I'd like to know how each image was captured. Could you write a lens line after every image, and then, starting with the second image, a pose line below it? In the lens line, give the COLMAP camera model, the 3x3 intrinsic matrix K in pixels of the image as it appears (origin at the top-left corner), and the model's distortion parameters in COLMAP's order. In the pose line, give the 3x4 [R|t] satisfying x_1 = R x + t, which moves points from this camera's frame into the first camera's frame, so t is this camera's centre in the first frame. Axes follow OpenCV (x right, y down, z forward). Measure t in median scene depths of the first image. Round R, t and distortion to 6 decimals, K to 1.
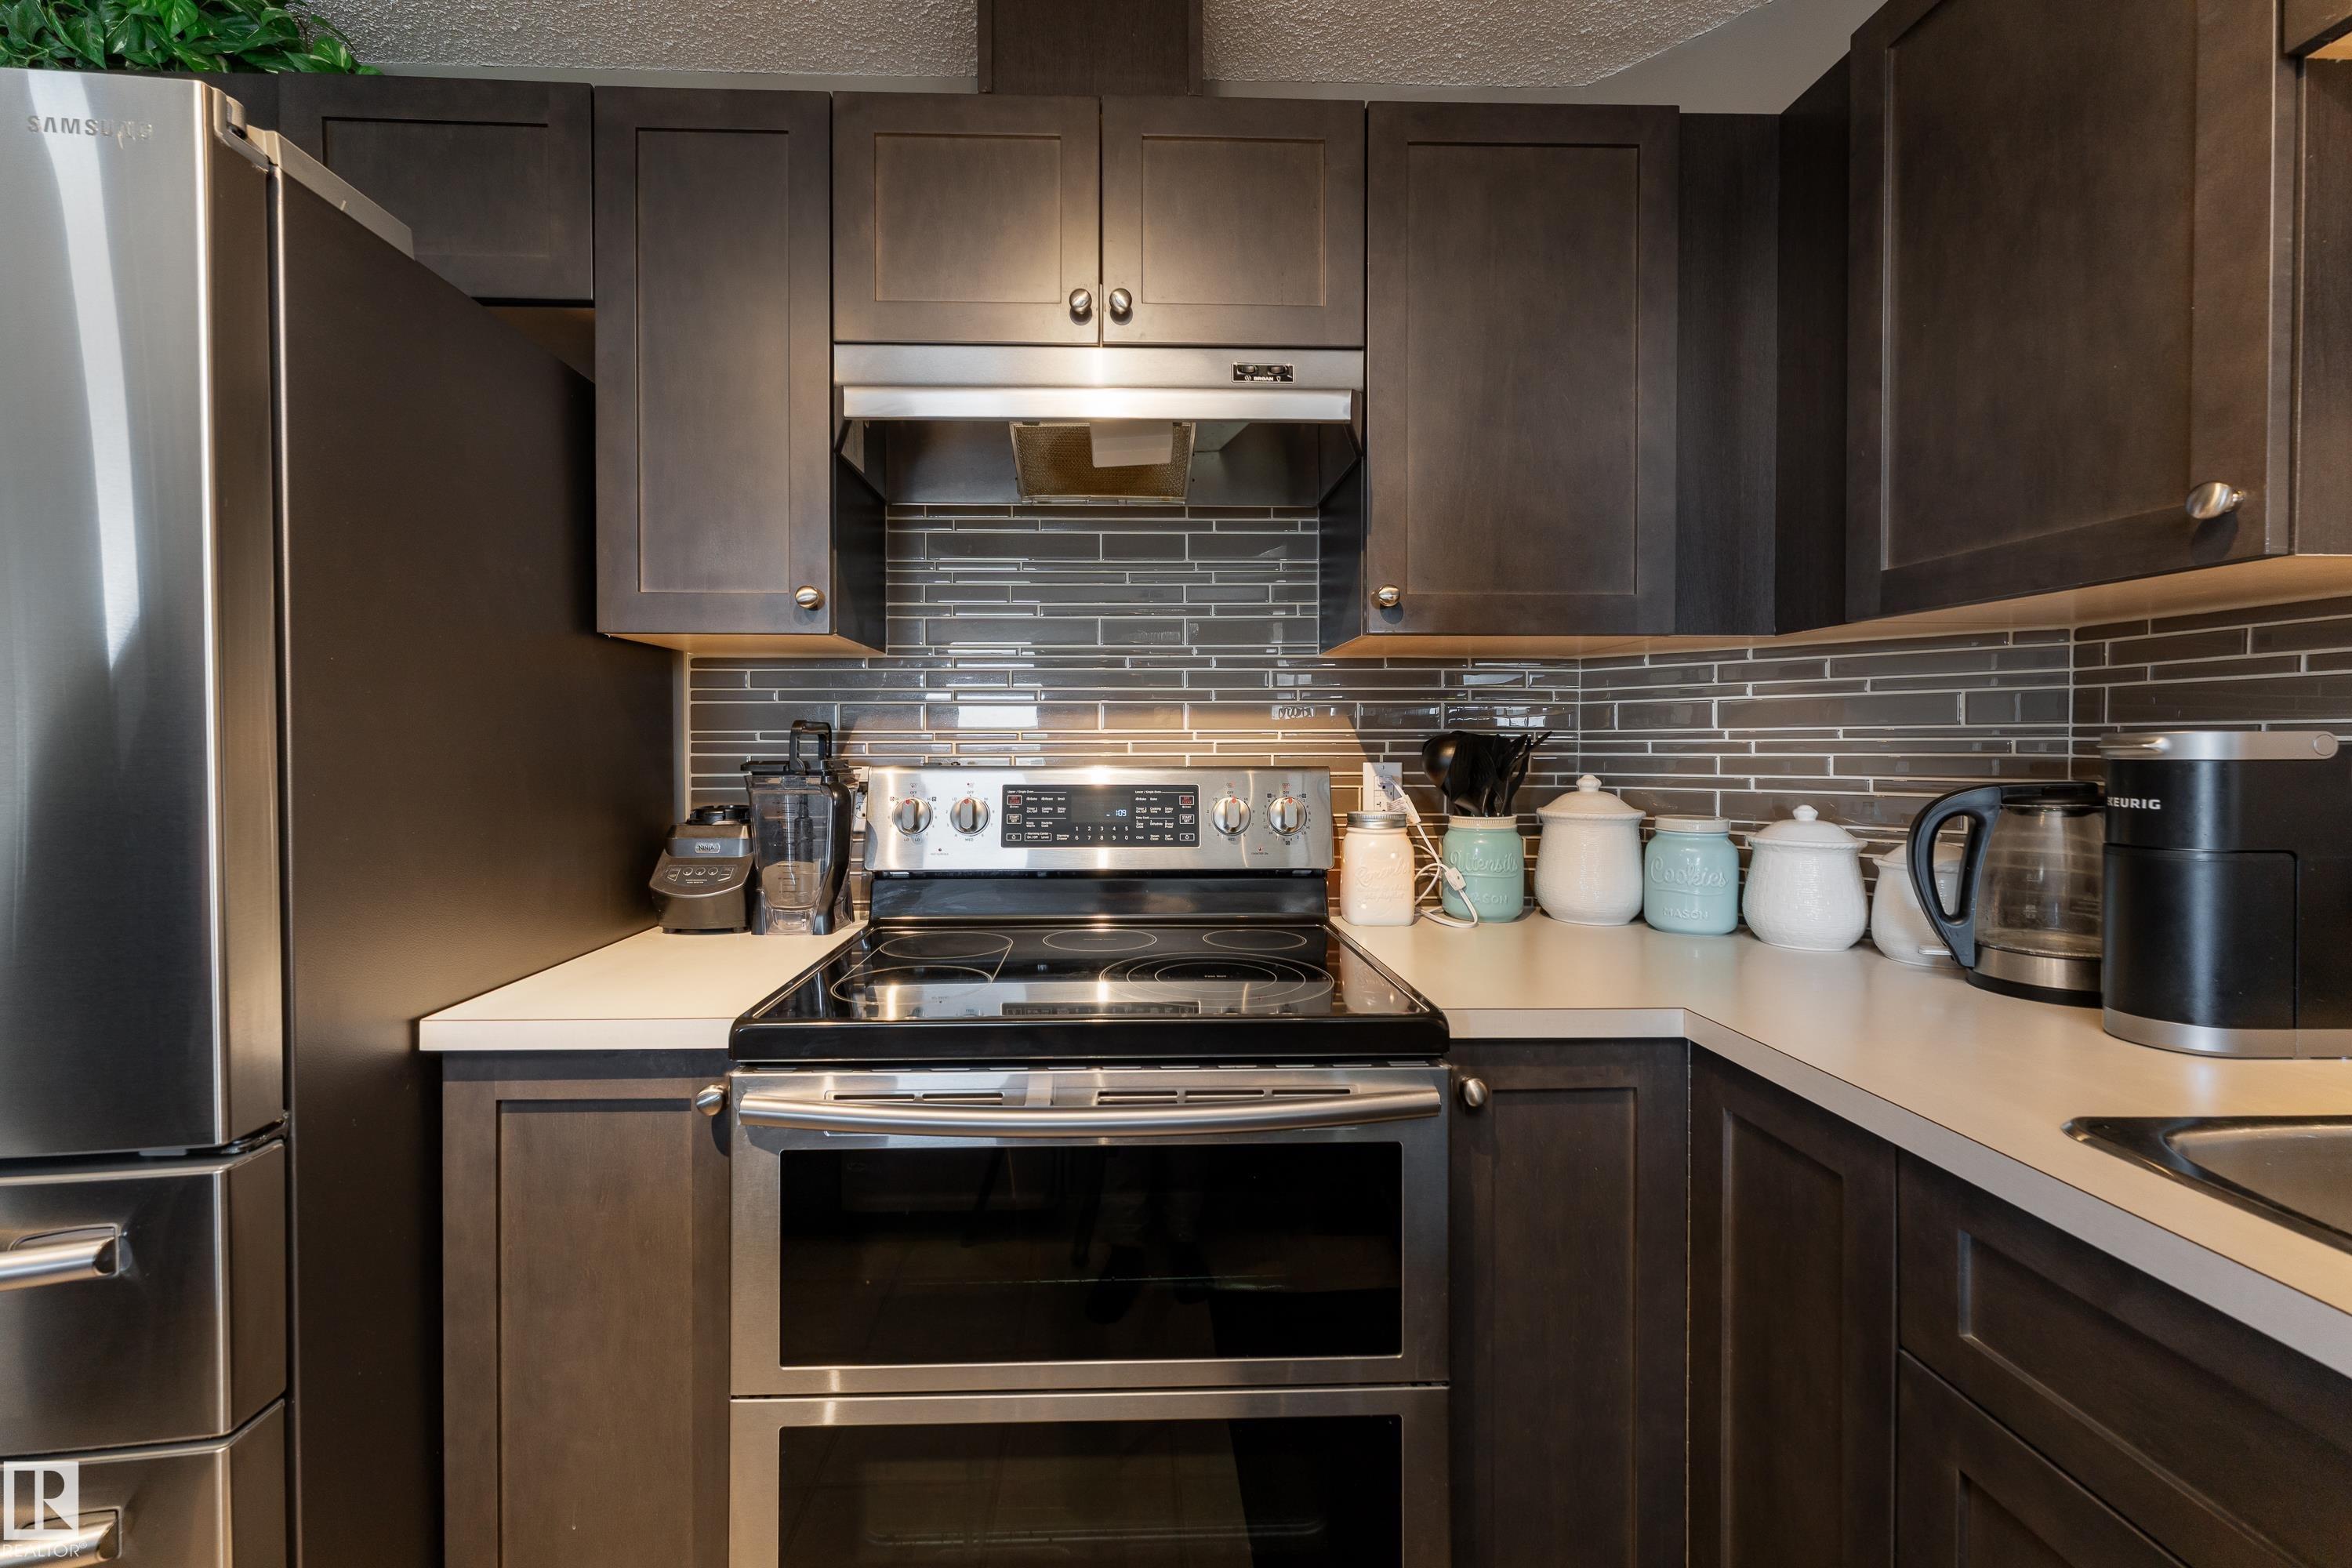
lens RADIAL K [[949.6, 0, 1236.8], [0, 949.6, 757.7], [0, 0, 1]] dist [-0.000236, 0.000331]
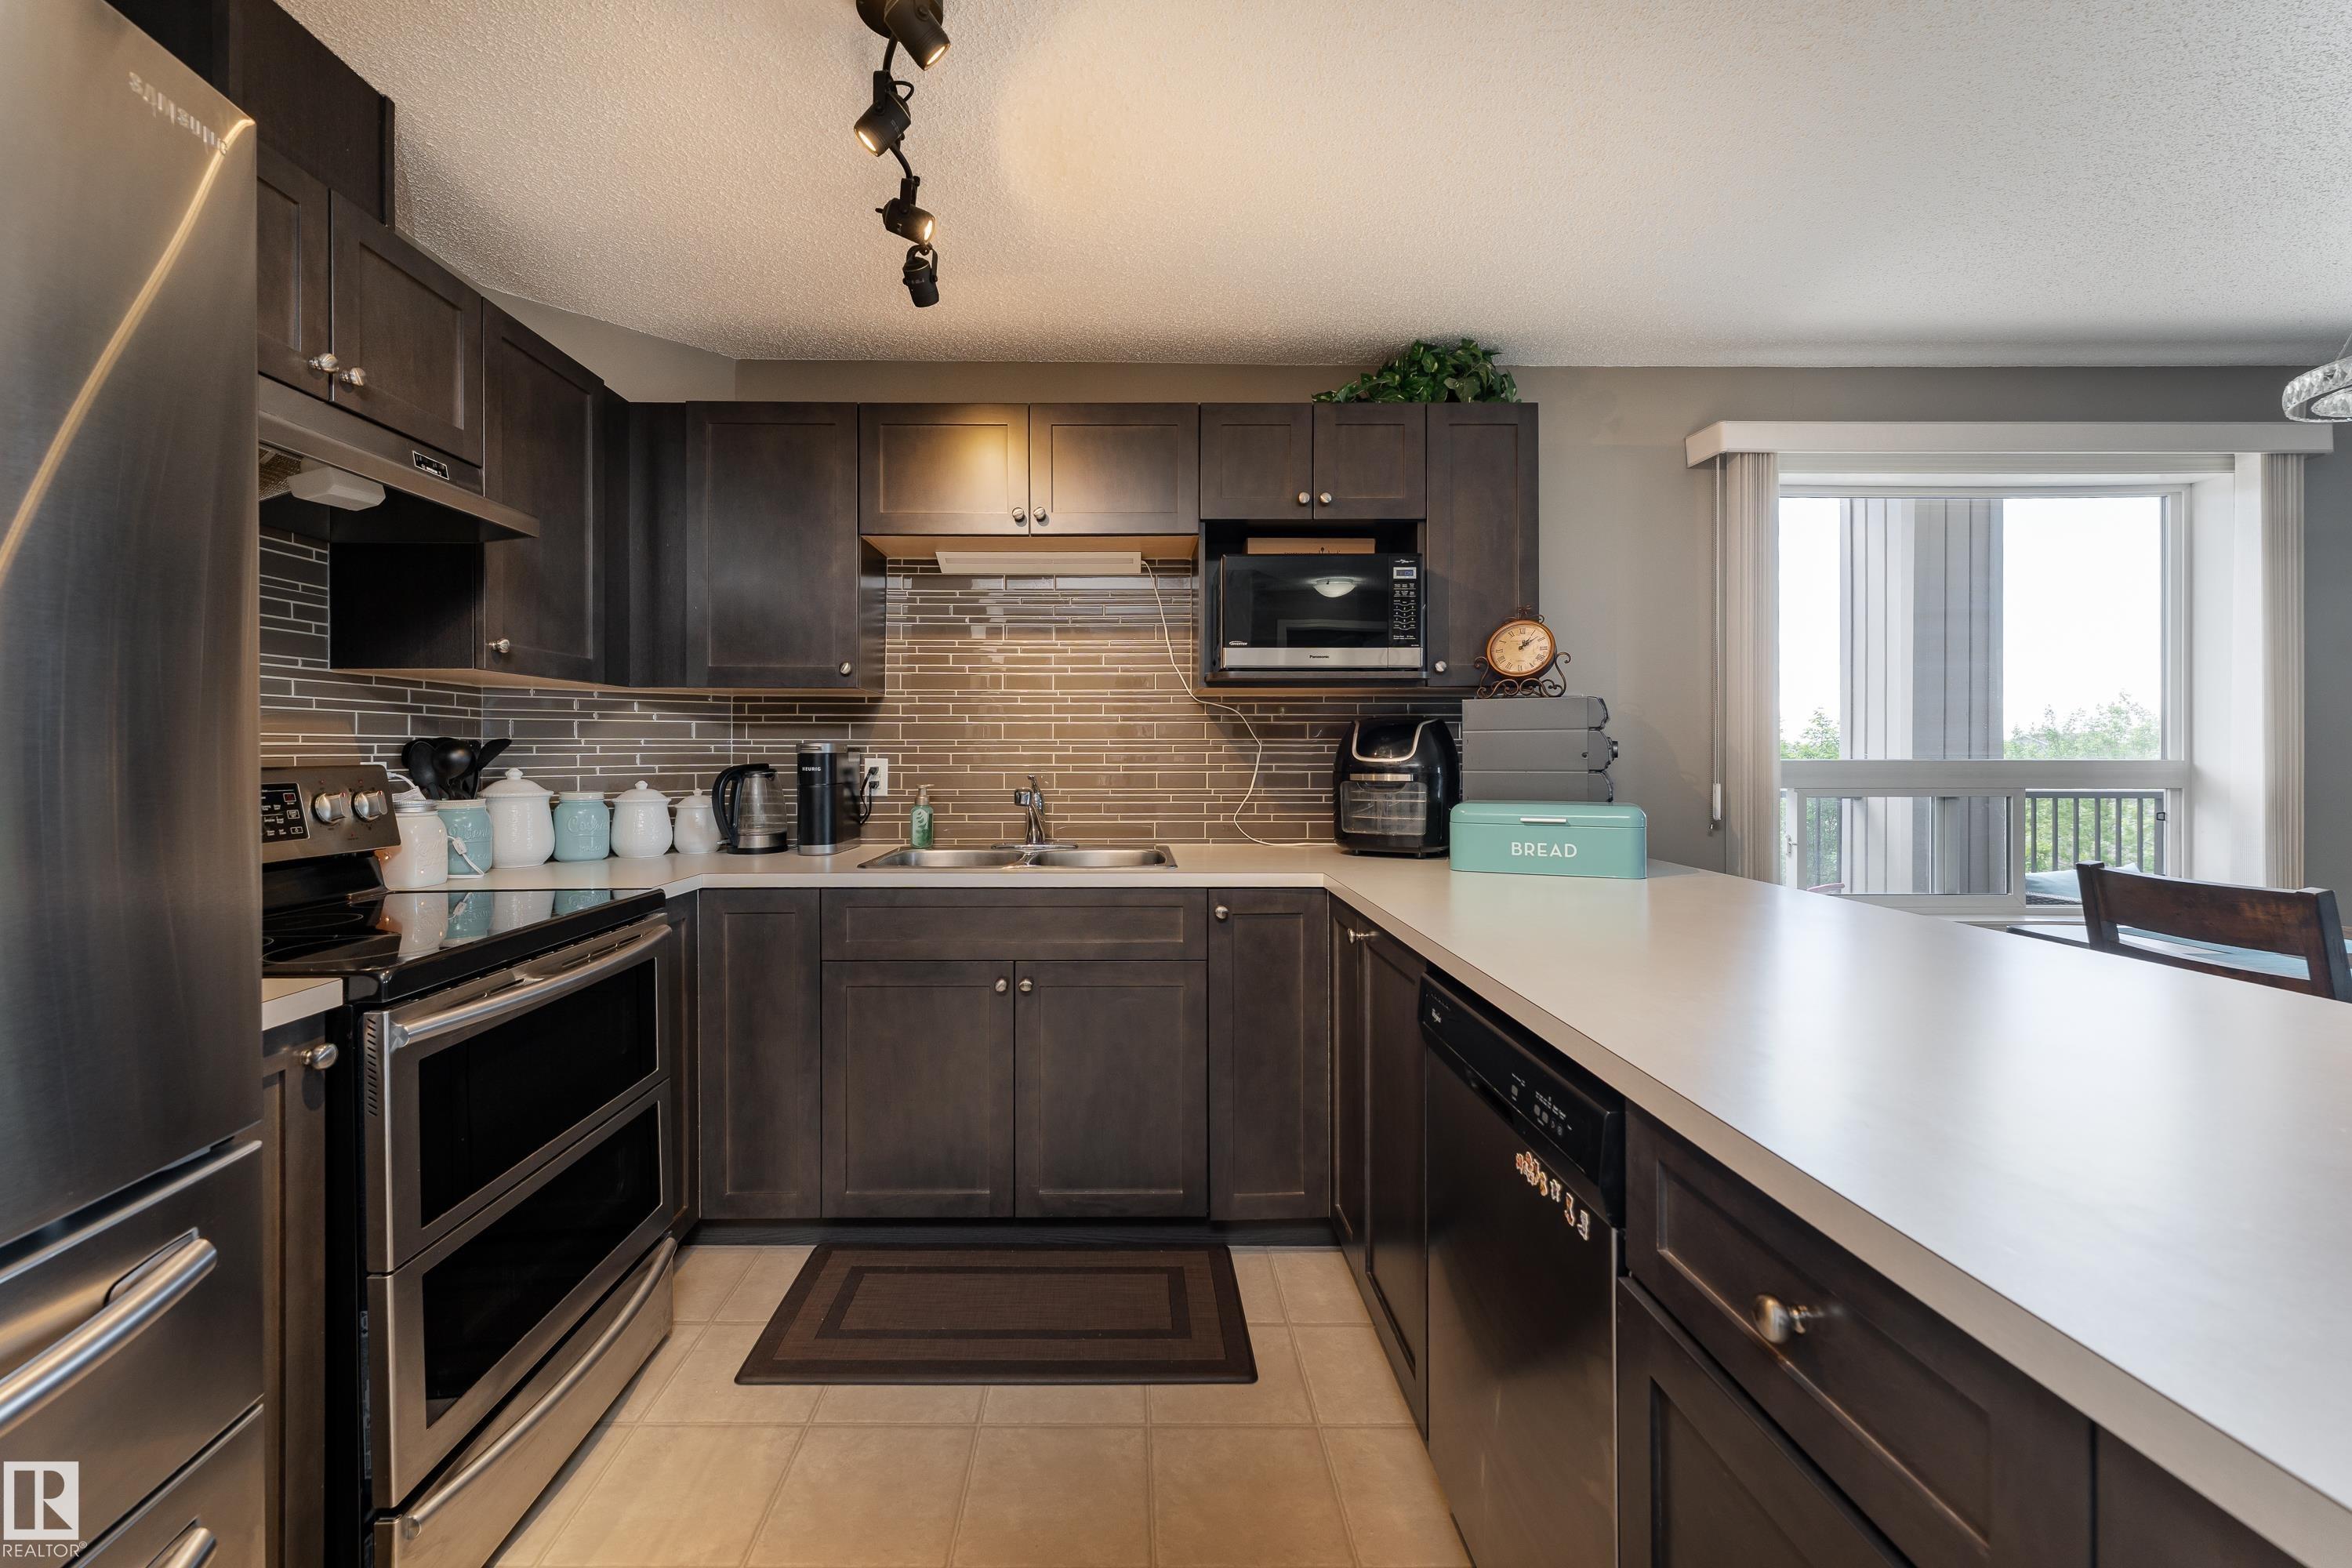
lens RADIAL K [[949.6, 0, 1100.1], [0, 949.6, 742.3], [0, 0, 1]] dist [-0.000236, 0.000331]
pose [[0.060606, 0.007808, 0.998131, -1.101146], [0.014236, 0.999861, -0.008686, 0.003629], [-0.998060, 0.014736, 0.060486, -0.004283]]
